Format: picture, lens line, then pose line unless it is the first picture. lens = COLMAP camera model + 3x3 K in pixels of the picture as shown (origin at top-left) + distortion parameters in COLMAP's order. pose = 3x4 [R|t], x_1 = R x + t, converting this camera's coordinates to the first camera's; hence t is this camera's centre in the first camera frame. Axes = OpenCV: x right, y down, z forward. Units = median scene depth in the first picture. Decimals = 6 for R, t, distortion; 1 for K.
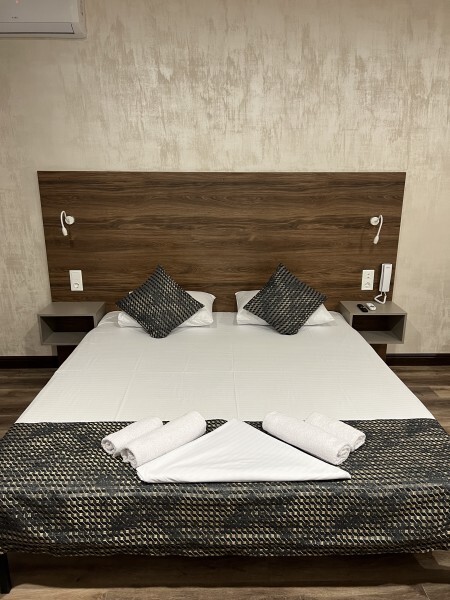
lens RADIAL K [[449.8, 0, 226.5], [0, 449.8, 305.2], [0, 0, 1]] dist [0.062910, -0.072592]
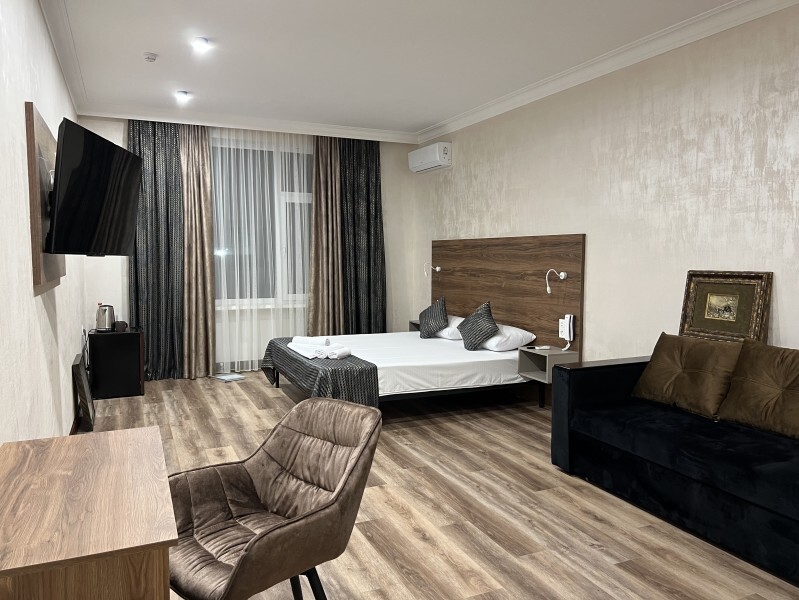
lens RADIAL K [[599.0, 0, 384.2], [0, 599.0, 305.5], [0, 0, 1]] dist [0.062910, -0.072592]
pose [[0.375935, 0.077575, -0.923393, 1.586693], [-0.265893, 0.963616, -0.027297, 0.048399], [0.887679, 0.255786, 0.382883, 0.041178]]
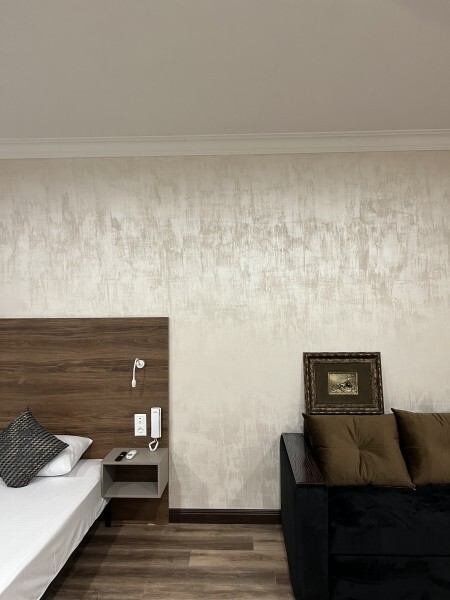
lens RADIAL K [[449.8, 0, 233.1], [0, 449.8, 311.1], [0, 0, 1]] dist [0.062910, -0.072592]
pose [[0.998315, -0.011631, -0.056851, 0.598216], [-0.005595, 0.955853, -0.293791, -0.005825], [0.057758, 0.293614, 0.954177, 0.028171]]
